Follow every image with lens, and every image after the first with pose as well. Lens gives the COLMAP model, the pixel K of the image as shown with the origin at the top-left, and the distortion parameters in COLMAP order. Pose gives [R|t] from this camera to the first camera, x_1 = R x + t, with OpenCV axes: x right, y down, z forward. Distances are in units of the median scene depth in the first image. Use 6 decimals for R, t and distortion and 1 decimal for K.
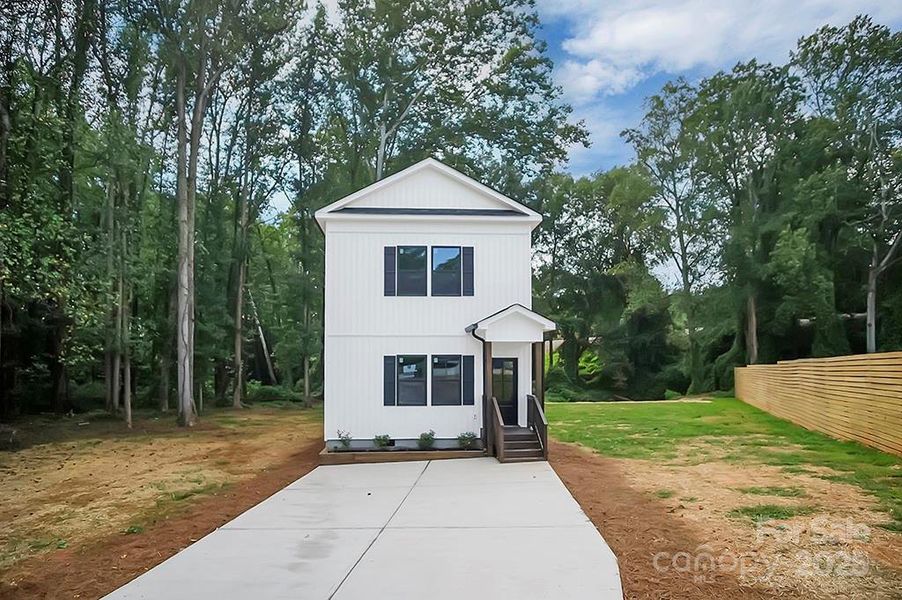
lens RADIAL K [[508.6, 0, 426.7], [0, 508.6, 349.3], [0, 0, 1]] dist [0.000104, 0.000876]
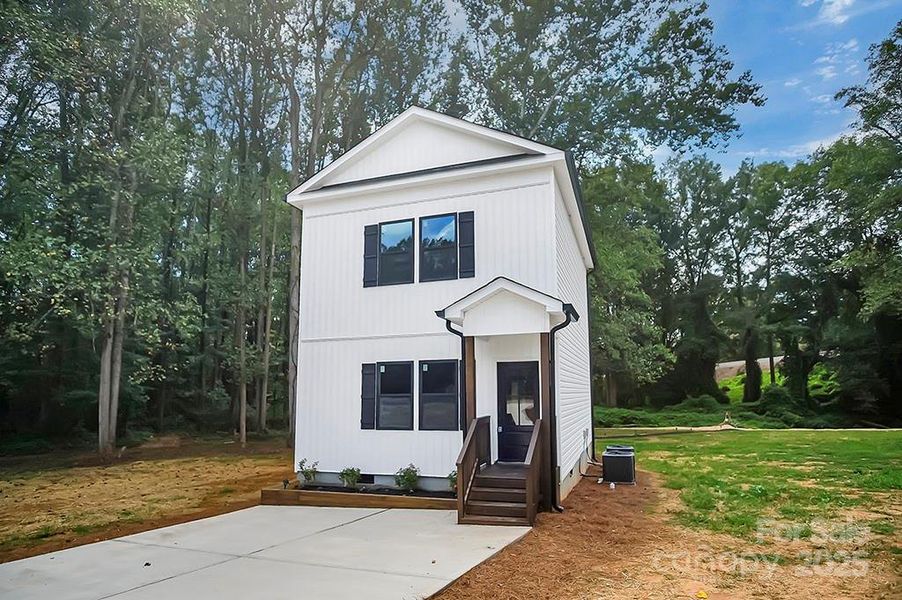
lens RADIAL K [[484.2, 0, 473.3], [0, 484.2, 342.2], [0, 0, 1]] dist [-0.003121, -0.000665]
pose [[0.936368, -0.048469, -0.347659, 0.133316], [0.024832, 0.997086, -0.072128, 0.014918], [0.350142, 0.058905, 0.934843, 0.148569]]
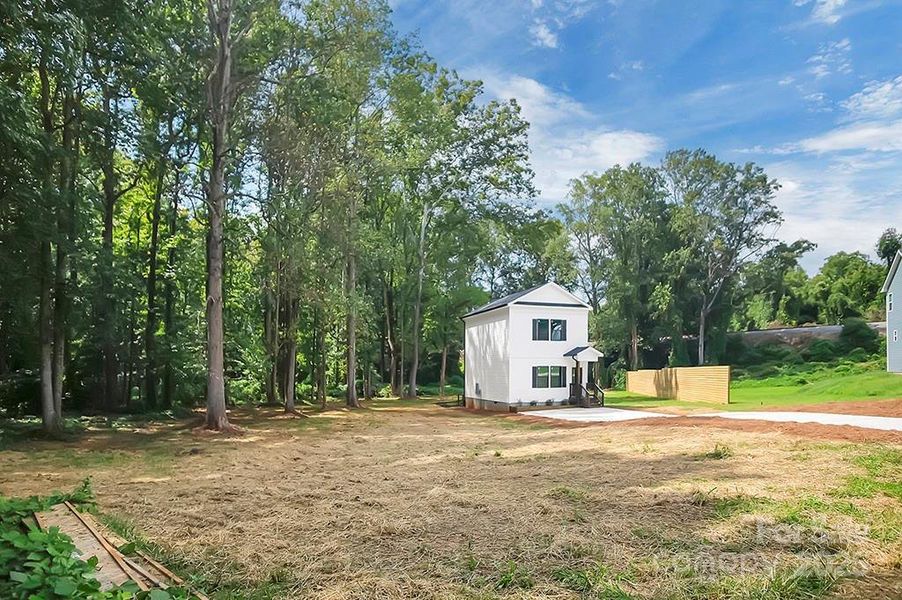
lens RADIAL K [[511.6, 0, 449.2], [0, 511.6, 368.7], [0, 0, 1]] dist [0.000747, -0.000459]
pose [[0.963229, 0.003239, 0.268664, -0.431312], [-0.011819, 0.999470, 0.030326, -0.017364], [-0.268423, -0.032386, 0.962756, -0.458444]]
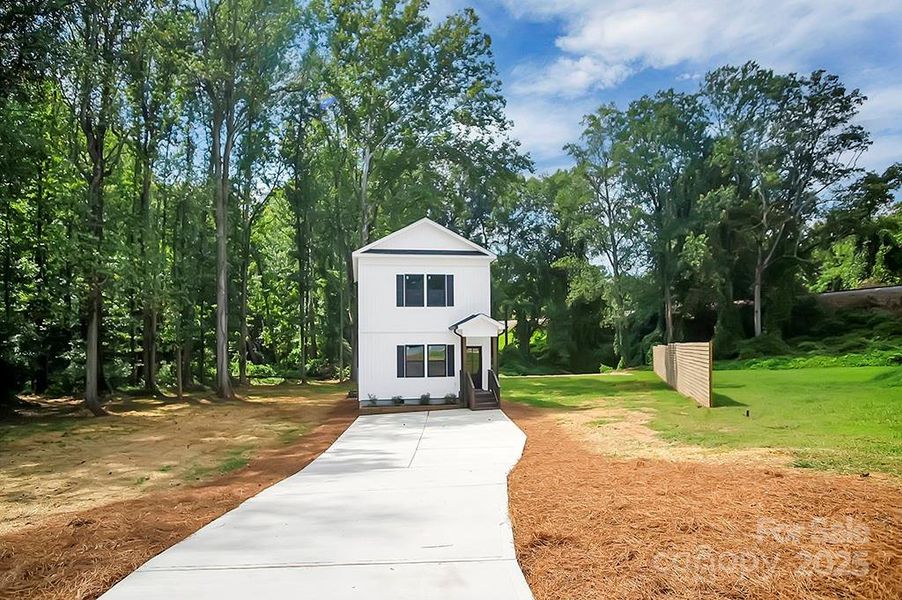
lens RADIAL K [[509.0, 0, 432.5], [0, 509.0, 328.4], [0, 0, 1]] dist [-0.001753, -0.001088]
pose [[0.995560, -0.003421, 0.094065, -0.048806], [0.002979, 0.999984, 0.004839, -0.018460], [-0.094080, -0.004537, 0.995554, -0.222198]]
